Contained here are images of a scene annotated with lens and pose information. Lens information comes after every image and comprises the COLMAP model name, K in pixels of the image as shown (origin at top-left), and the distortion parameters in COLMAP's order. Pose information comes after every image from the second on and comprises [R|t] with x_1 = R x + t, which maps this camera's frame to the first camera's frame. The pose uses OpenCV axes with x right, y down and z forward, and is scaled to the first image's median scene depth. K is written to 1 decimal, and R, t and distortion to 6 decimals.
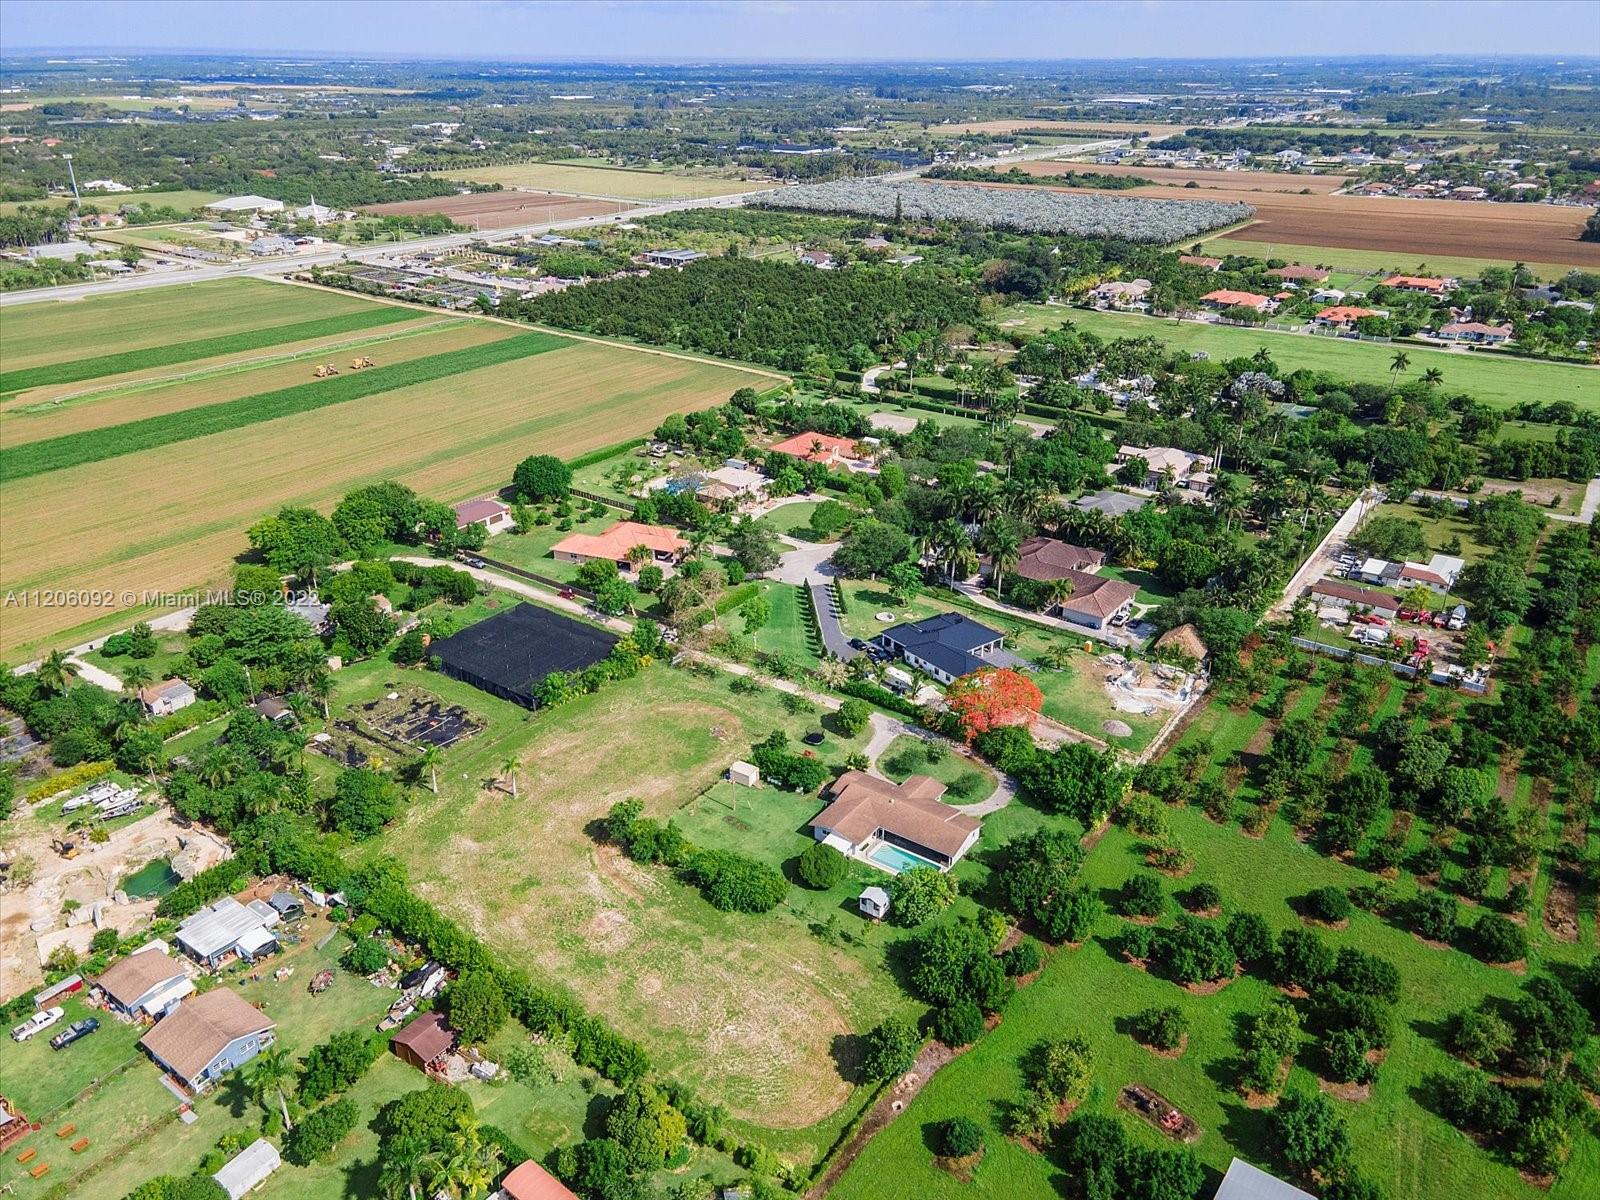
lens RADIAL K [[1155.3, 0, 792.5], [0, 1155.3, 598.7], [0, 0, 1]] dist [0.027871, -0.002629]
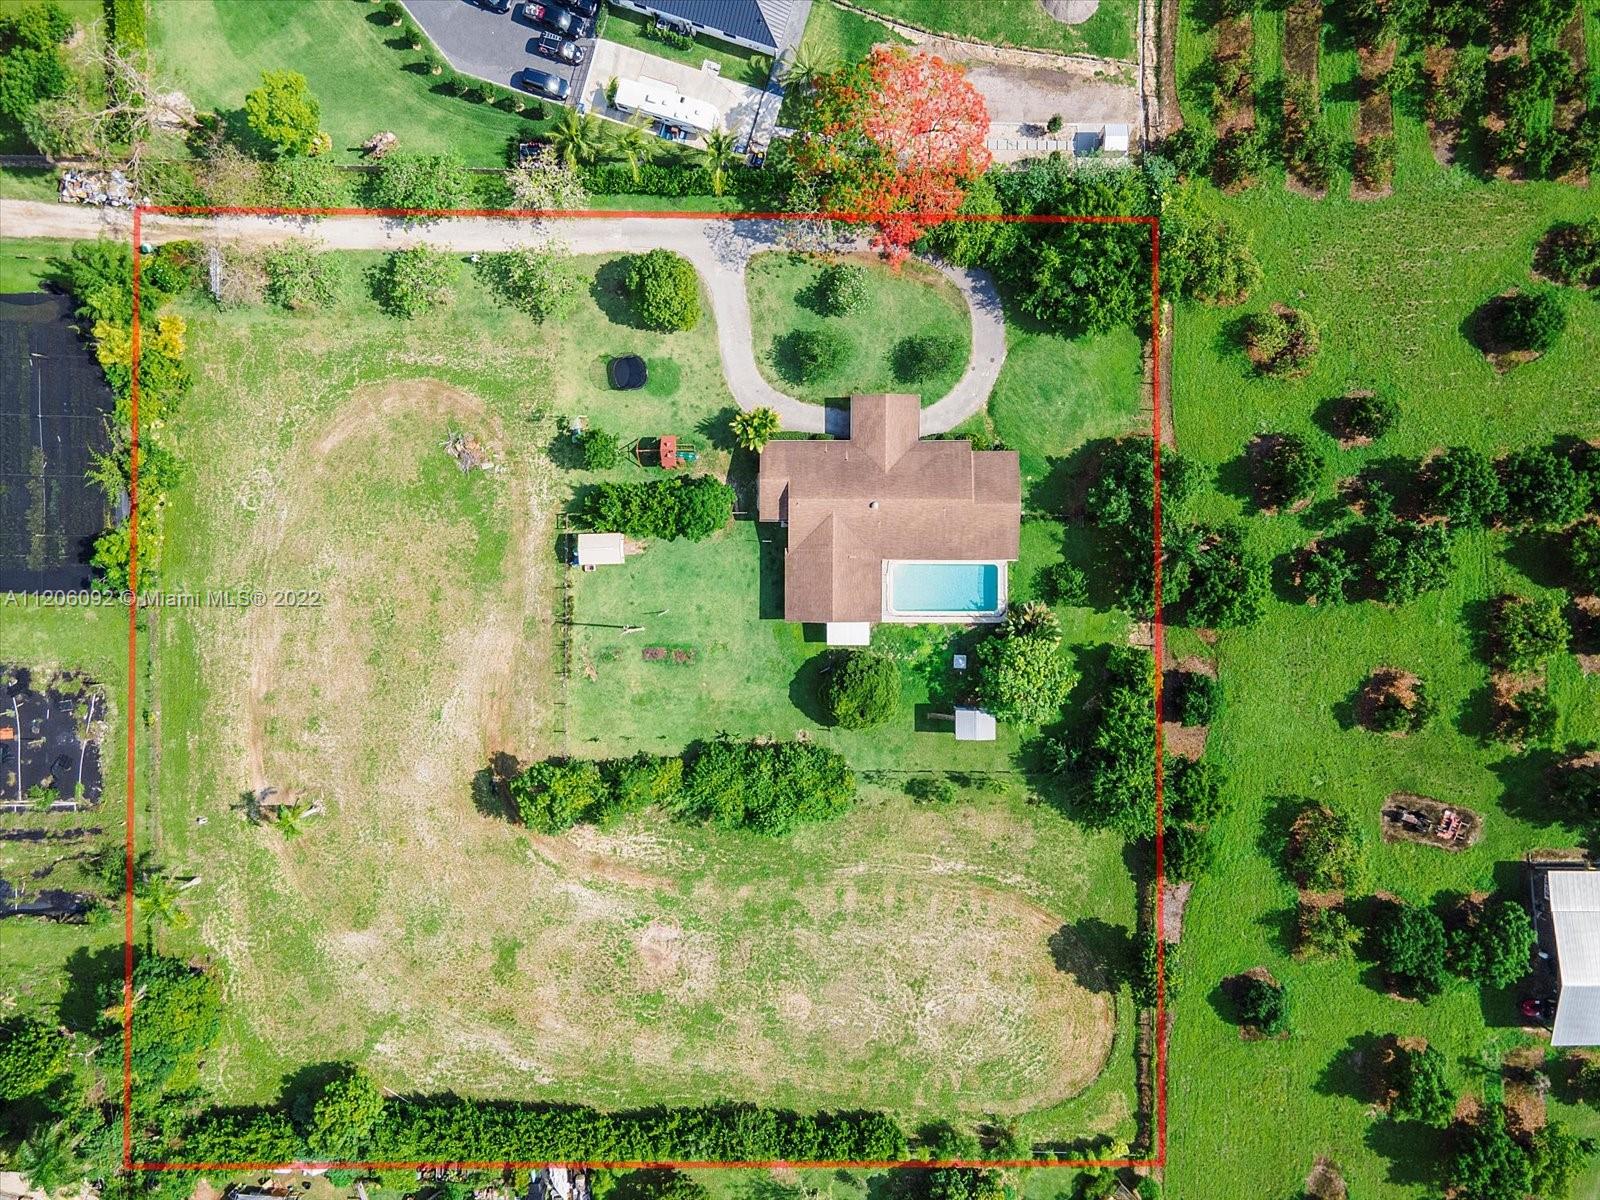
lens RADIAL K [[1155.3, 0, 792.5], [0, 1155.3, 598.7], [0, 0, 1]] dist [0.027871, -0.002629]
pose [[0.816440, -0.576743, -0.028161, 0.040471], [0.253122, 0.313634, 0.915185, -0.360913], [-0.518994, -0.754322, 0.402050, 0.746000]]
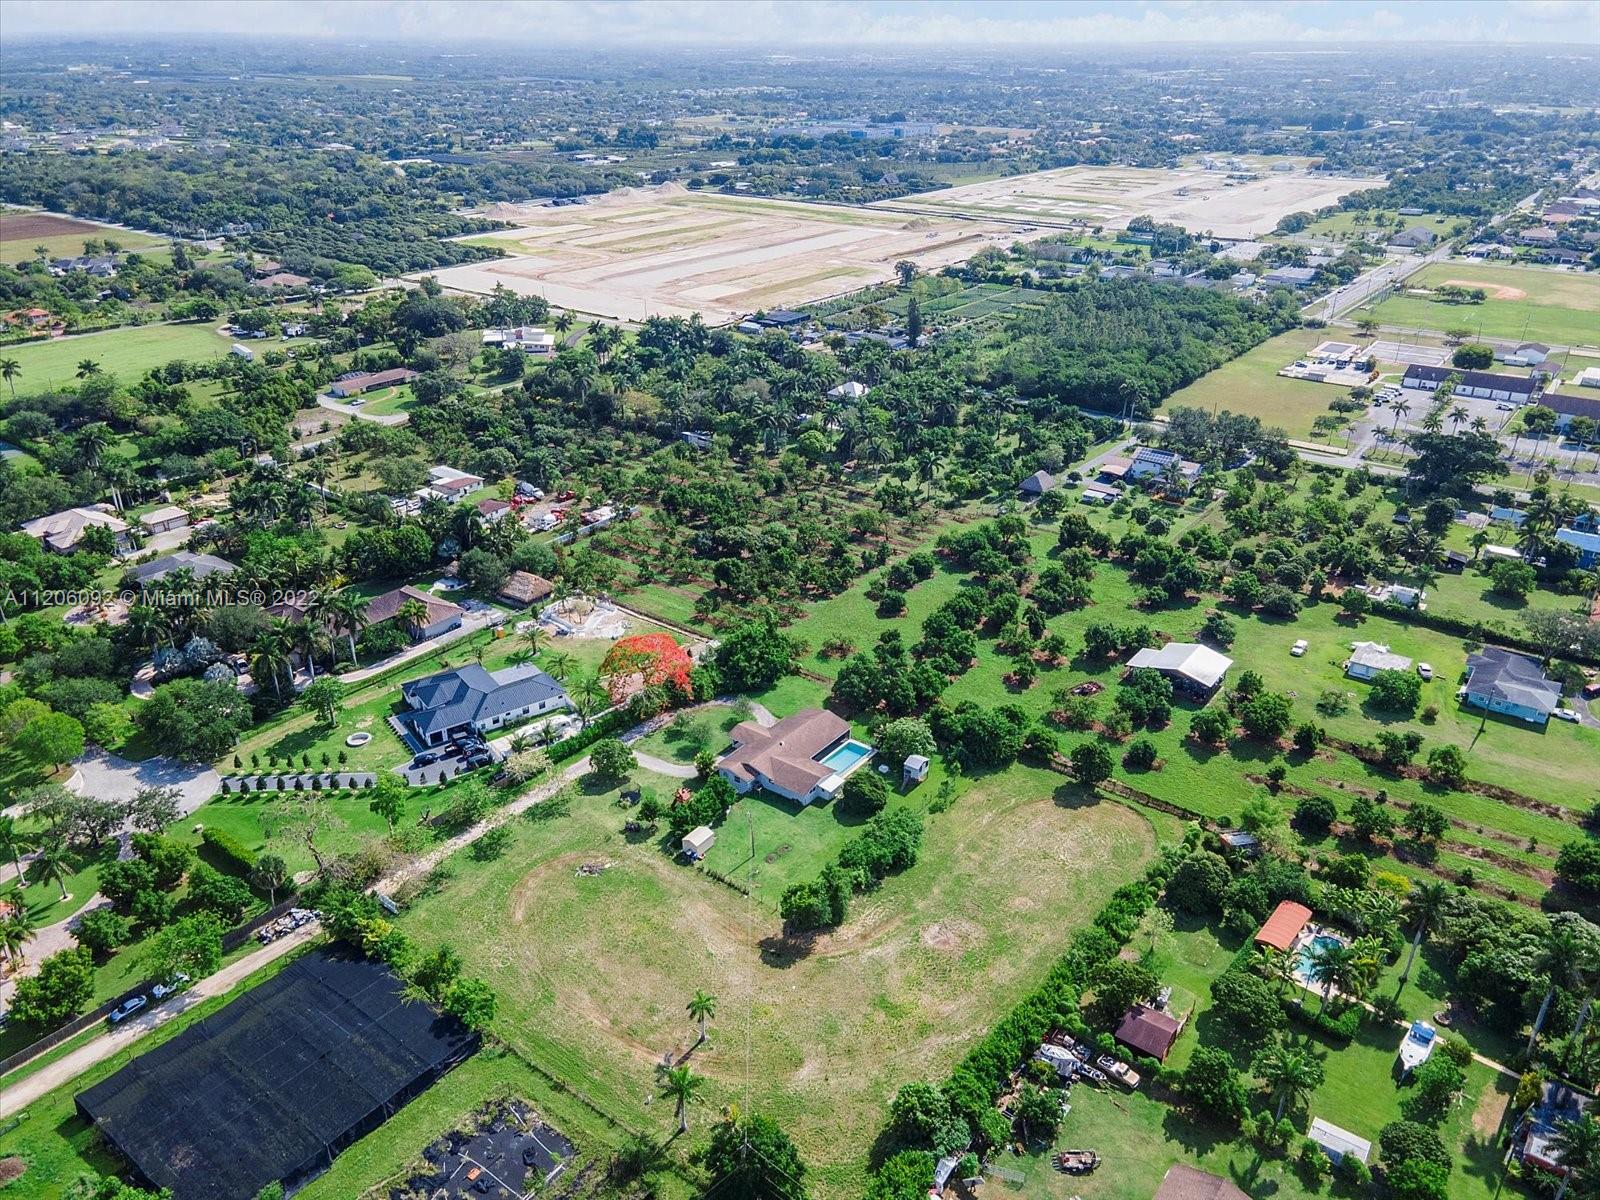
lens RADIAL K [[1171.1, 0, 770.6], [0, 1171.1, 600.8], [0, 0, 1]] dist [0.031347, -0.000221]
pose [[0.049678, -0.435906, 0.898620, -0.830587], [0.426023, 0.823023, 0.375683, -0.344623], [-0.903348, 0.364169, 0.226592, 0.714155]]
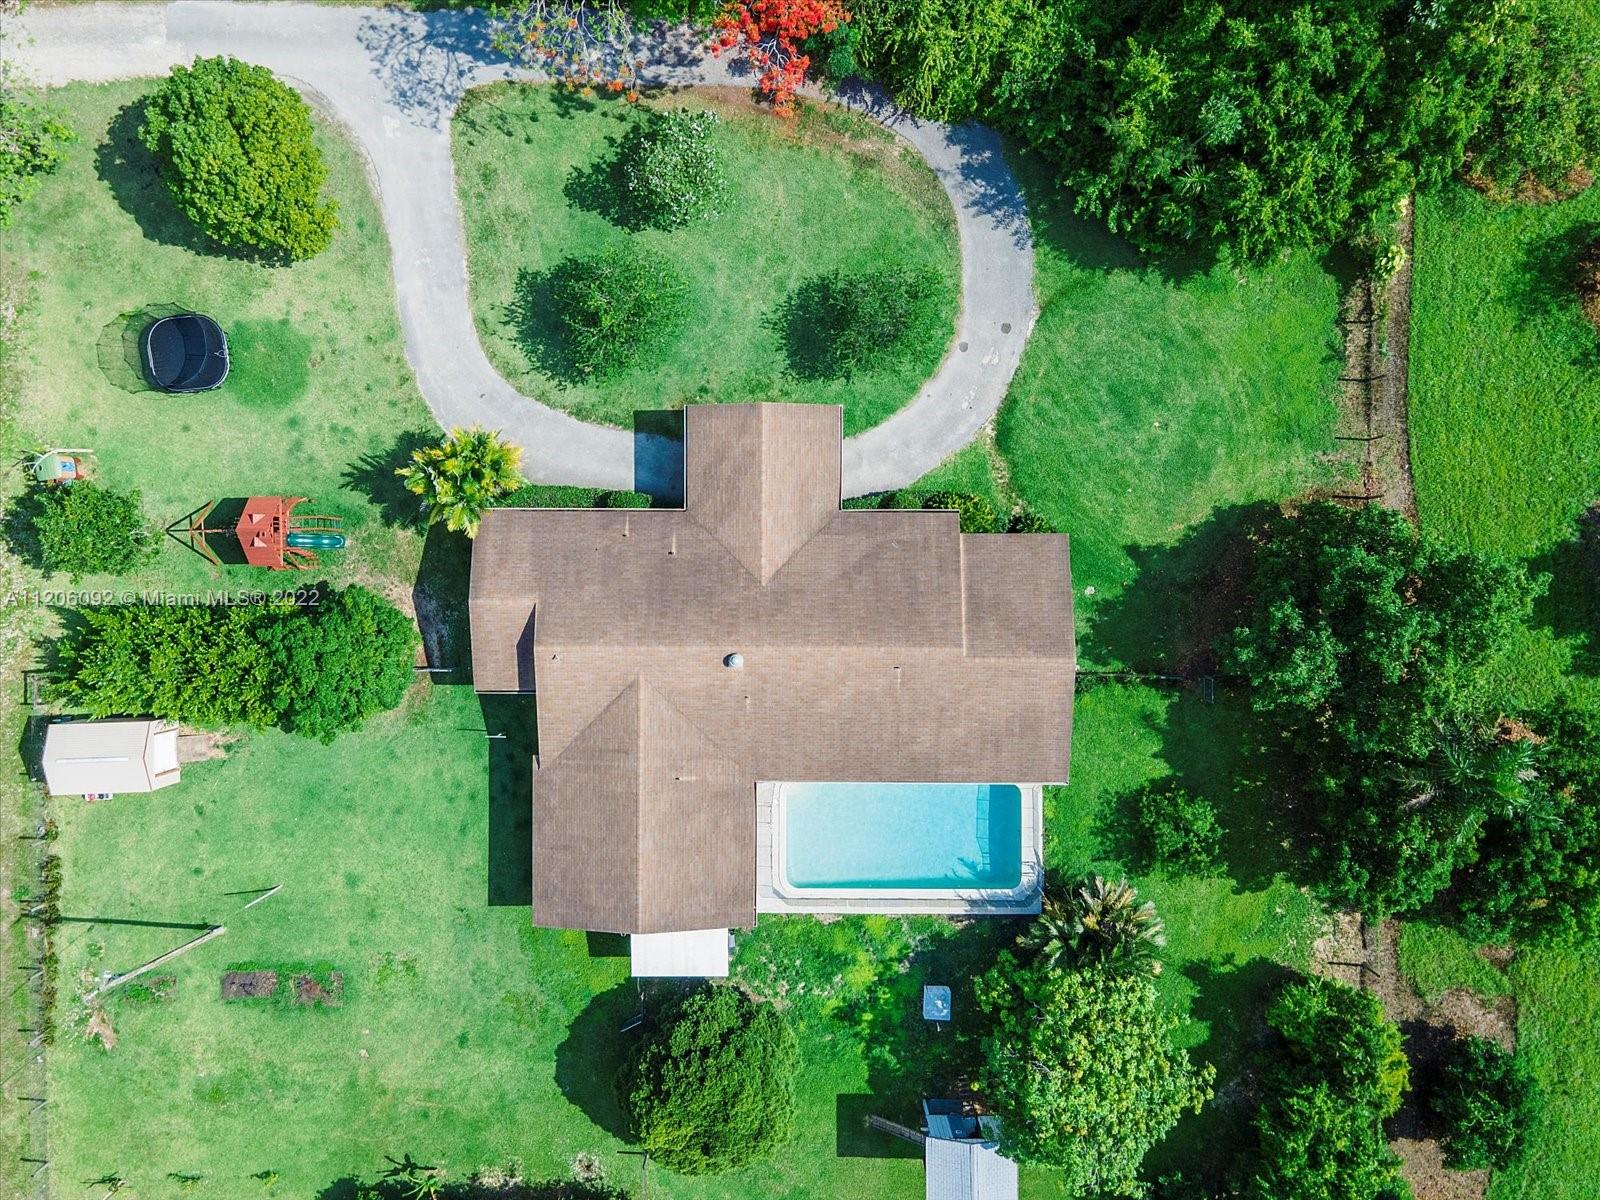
lens RADIAL K [[1179.7, 0, 804.7], [0, 1179.7, 596.9], [0, 0, 1]] dist [0.034424, 0.001427]
pose [[0.816550, -0.577201, -0.009259, 0.109151], [0.242050, 0.327772, 0.913224, -0.059985], [-0.524079, -0.747934, 0.407354, 0.895803]]
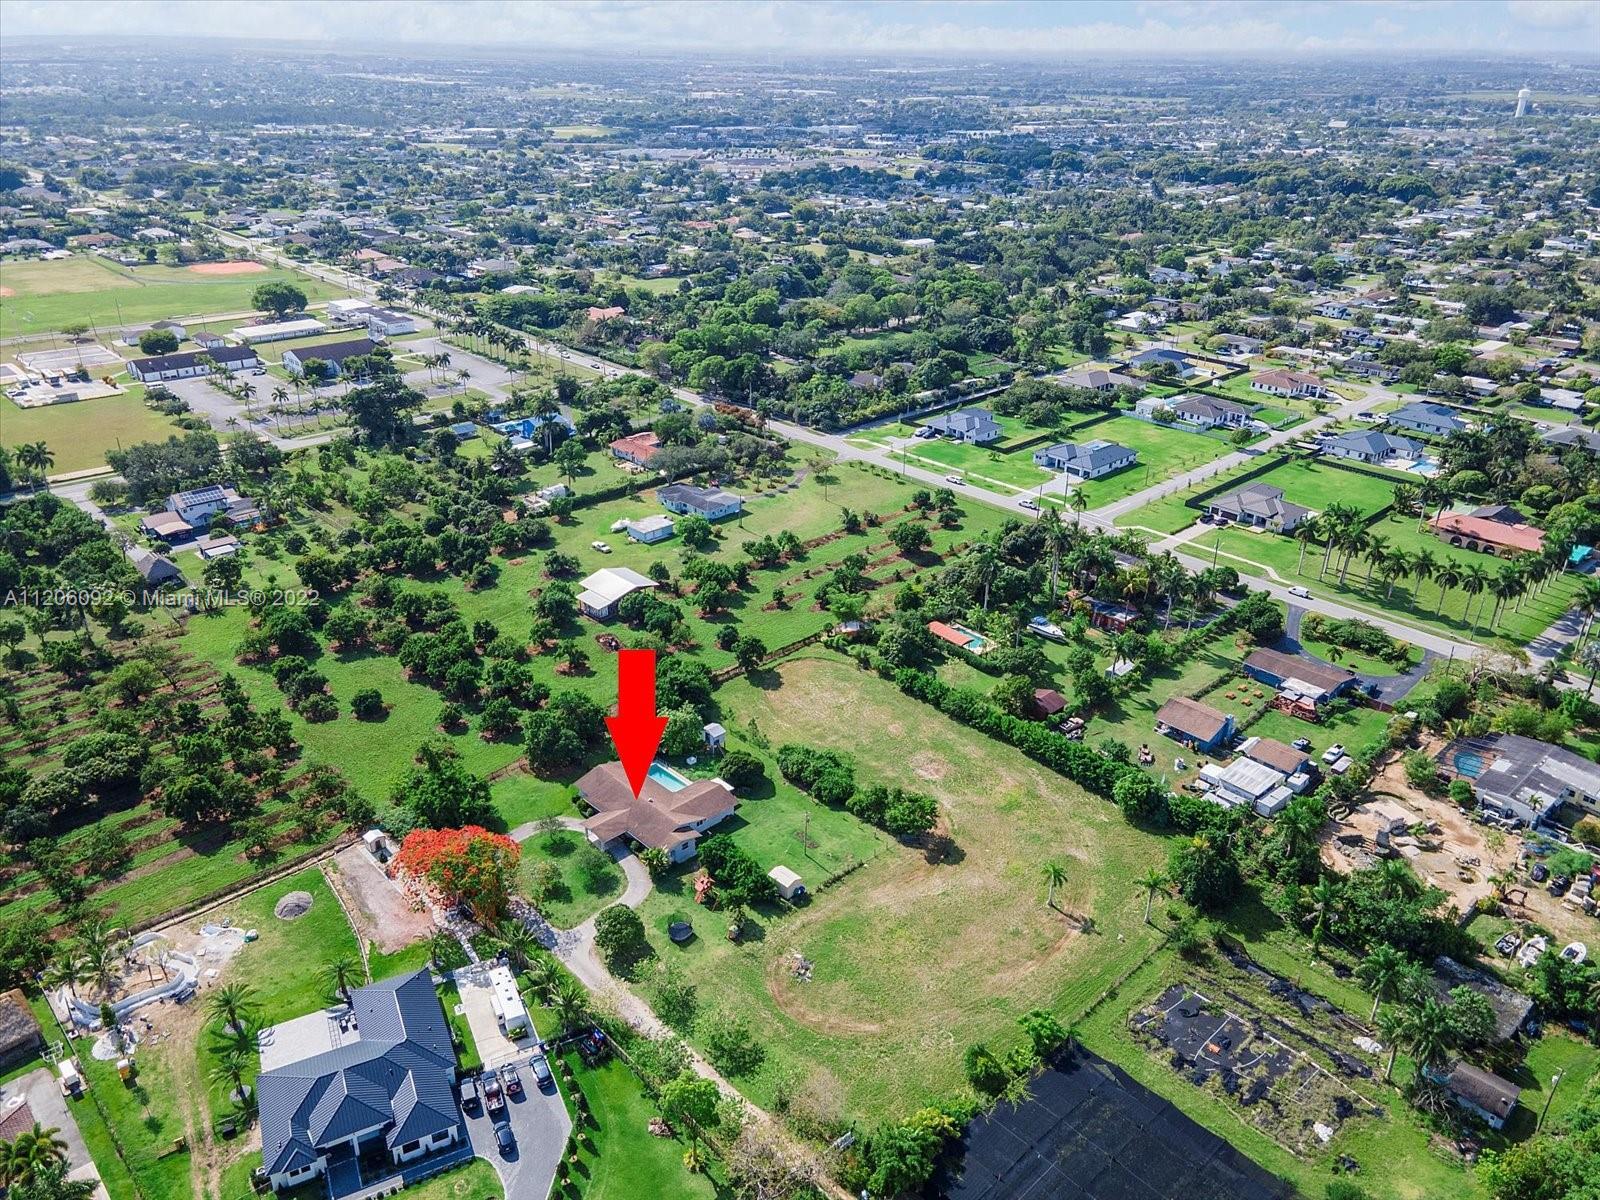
lens RADIAL K [[1179.7, 0, 804.7], [0, 1179.7, 596.9], [0, 0, 1]] dist [0.034424, 0.001427]
pose [[-0.982698, -0.095513, 0.158687, -0.185691], [0.060299, 0.645113, 0.761704, -0.693922], [-0.175124, 0.758094, -0.628192, 1.475669]]
